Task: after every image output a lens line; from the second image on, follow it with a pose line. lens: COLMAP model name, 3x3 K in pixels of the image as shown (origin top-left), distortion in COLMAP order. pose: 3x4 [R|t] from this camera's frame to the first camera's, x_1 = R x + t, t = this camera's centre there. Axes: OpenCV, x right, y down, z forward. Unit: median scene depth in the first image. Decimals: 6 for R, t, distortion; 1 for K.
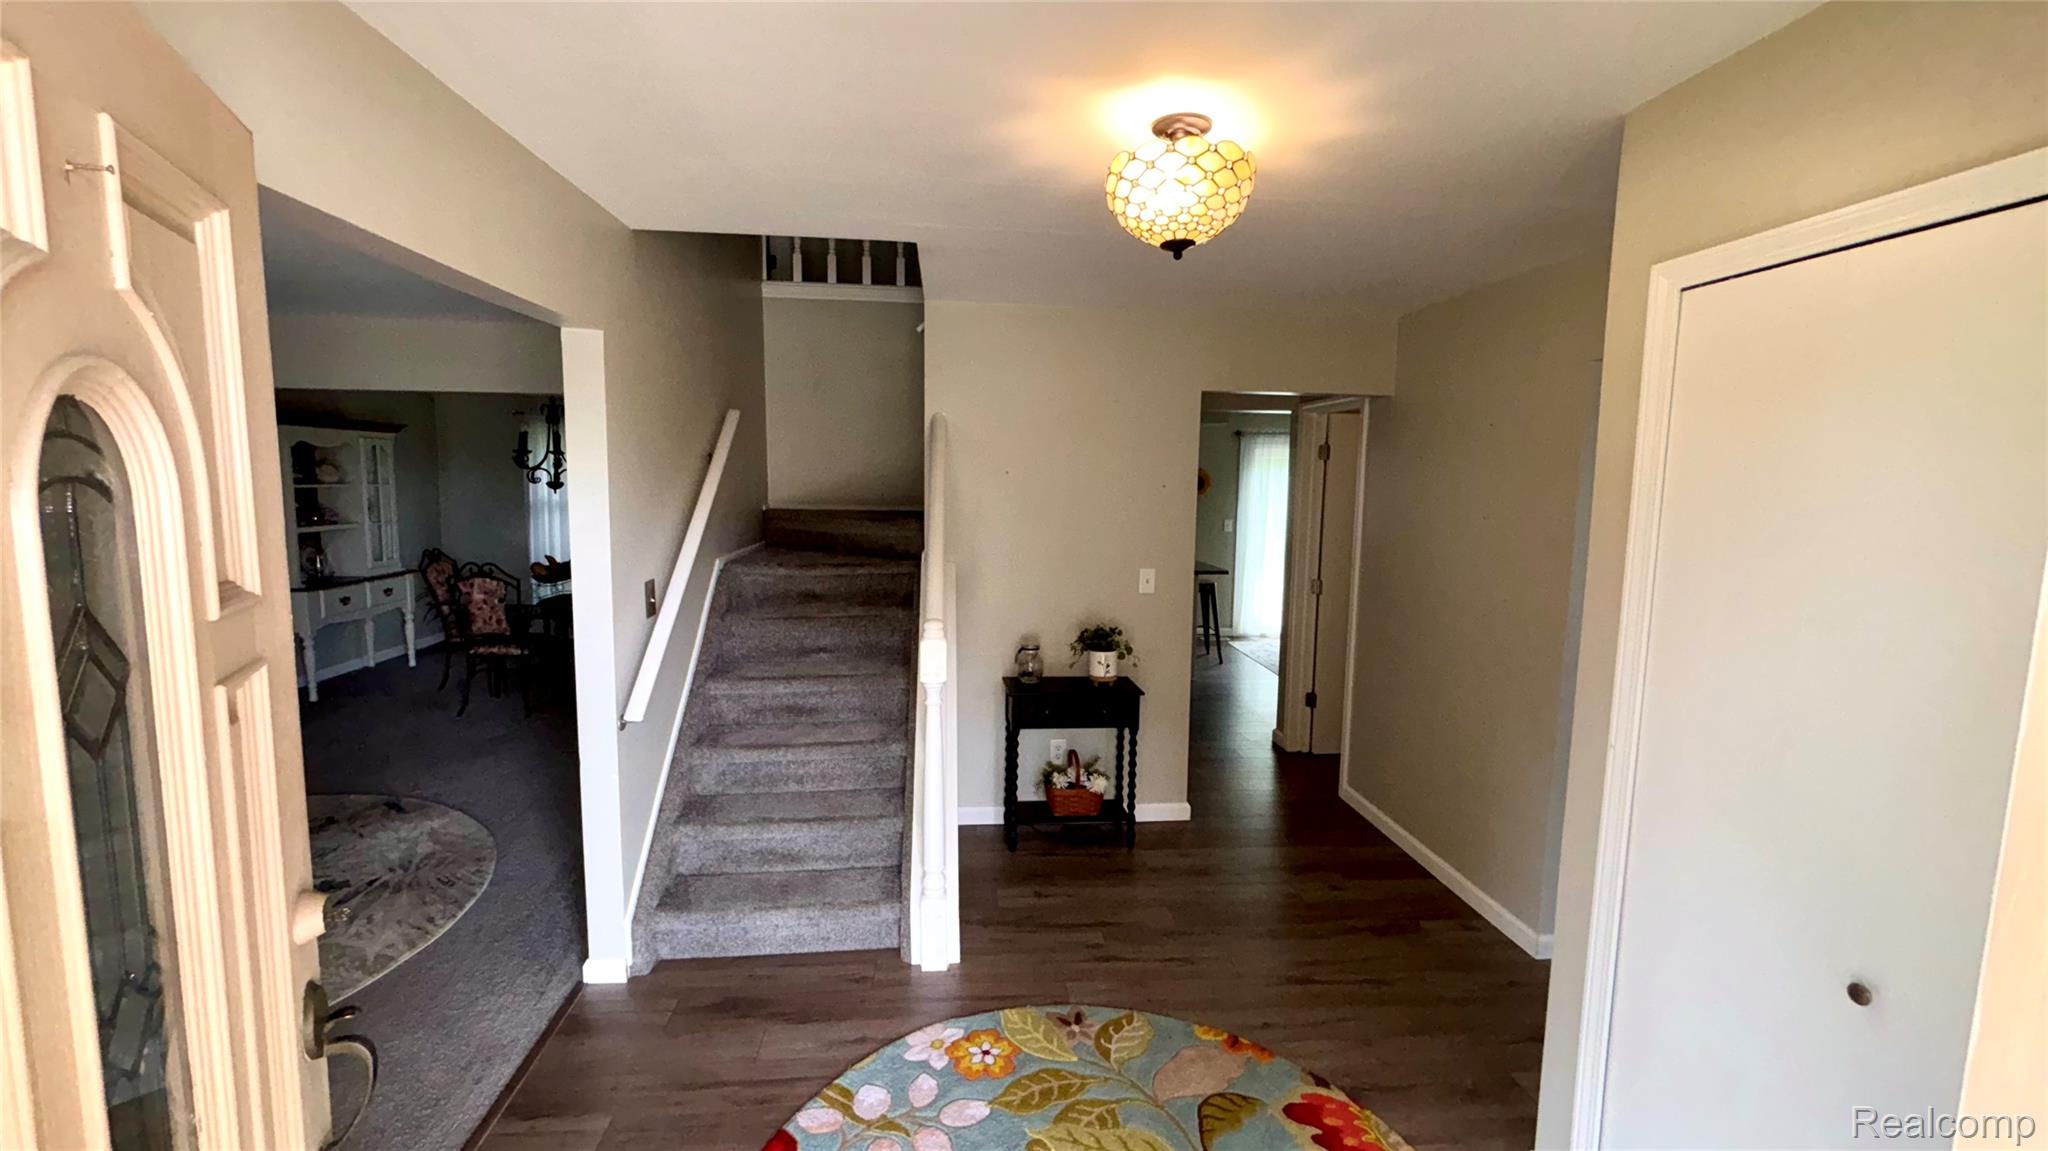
lens RADIAL K [[827.7, 0, 1018.8], [0, 827.7, 566.5], [0, 0, 1]] dist [-0.001195, 0.001721]
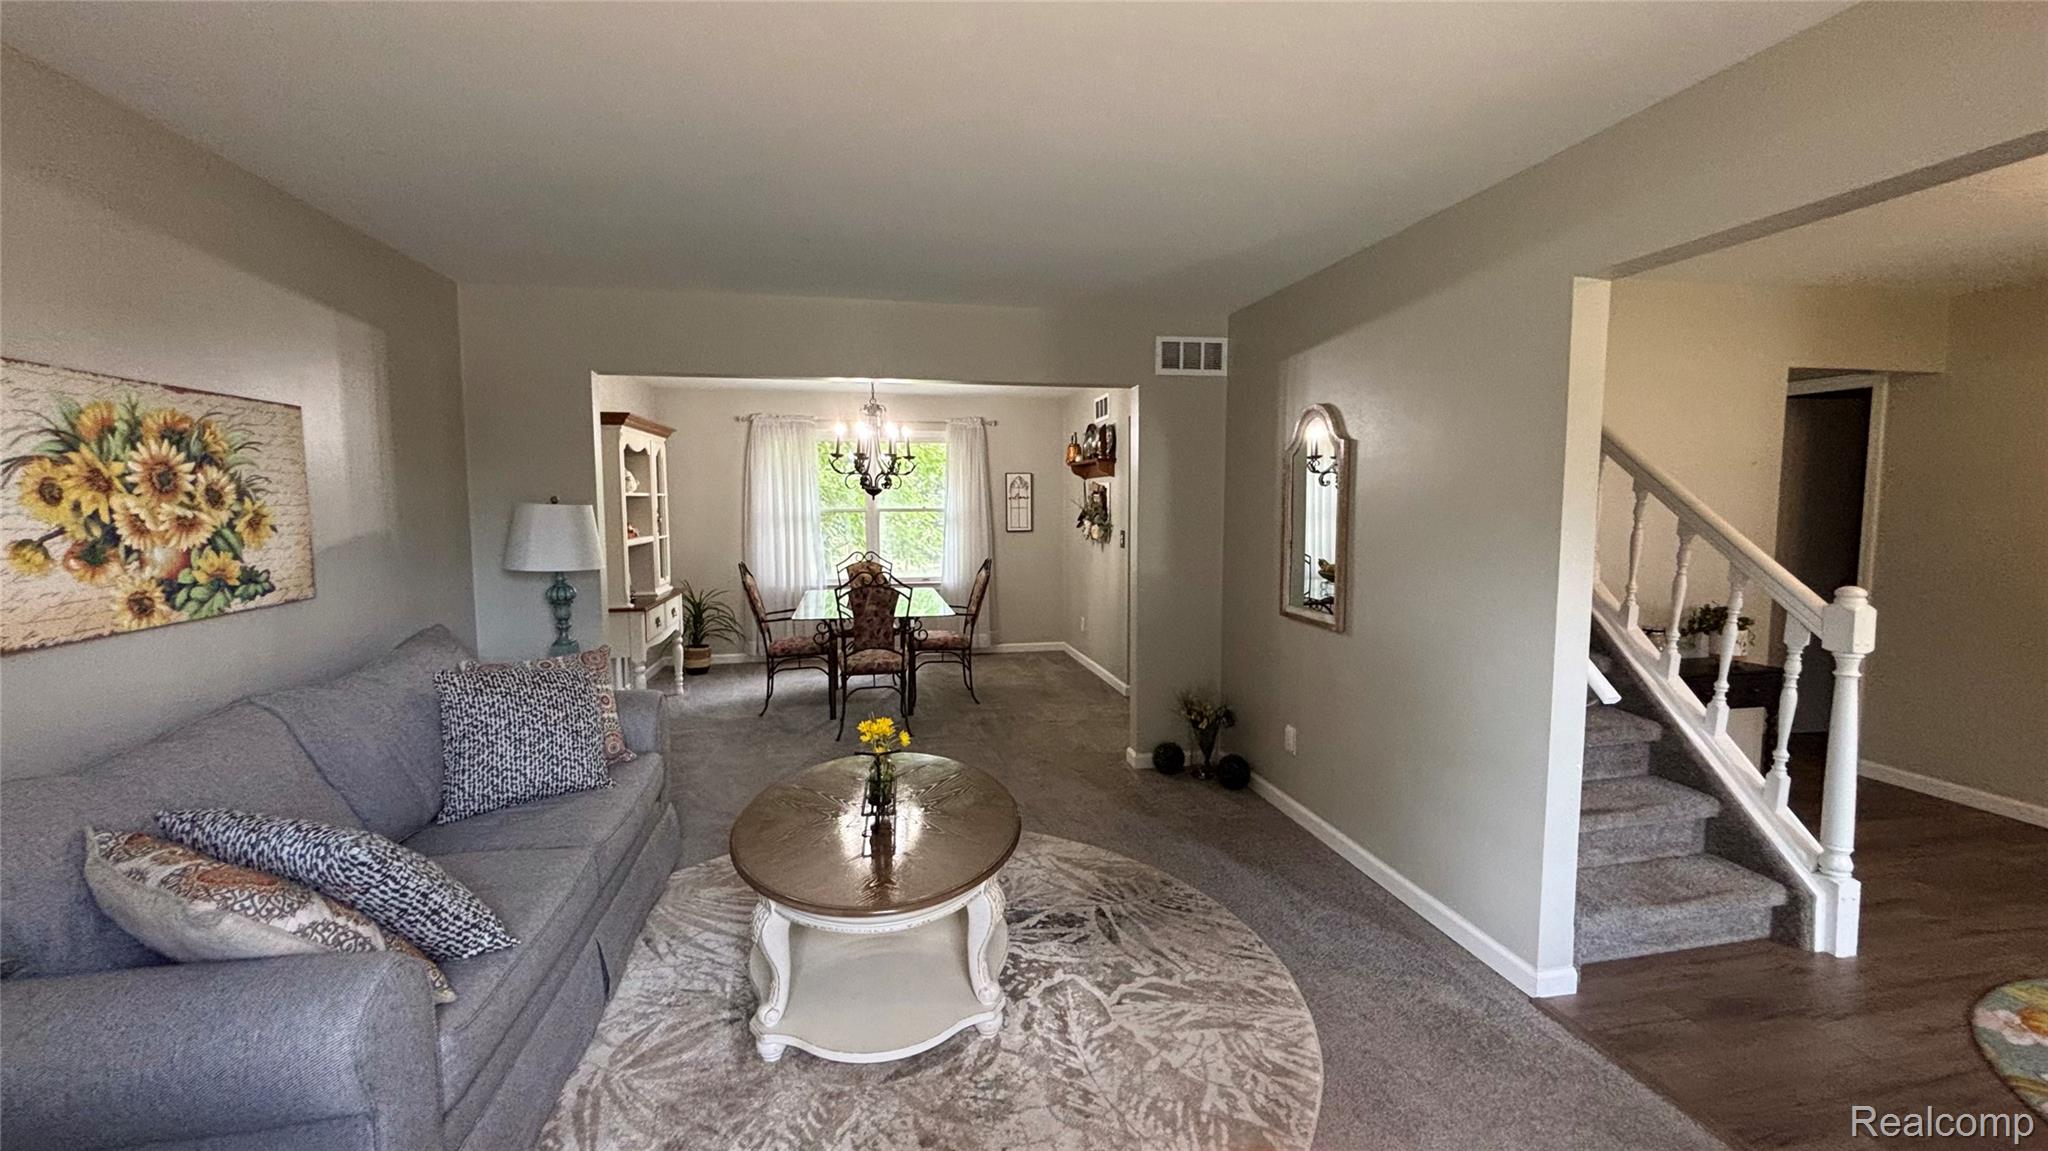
lens RADIAL K [[827.7, 0, 1025.3], [0, 827.7, 568.2], [0, 0, 1]] dist [-0.001195, 0.001721]
pose [[0.993540, -0.025223, 0.110647, -0.988003], [0.028524, 0.999191, -0.028355, 0.039462], [-0.109842, 0.031328, 0.993455, 0.131792]]
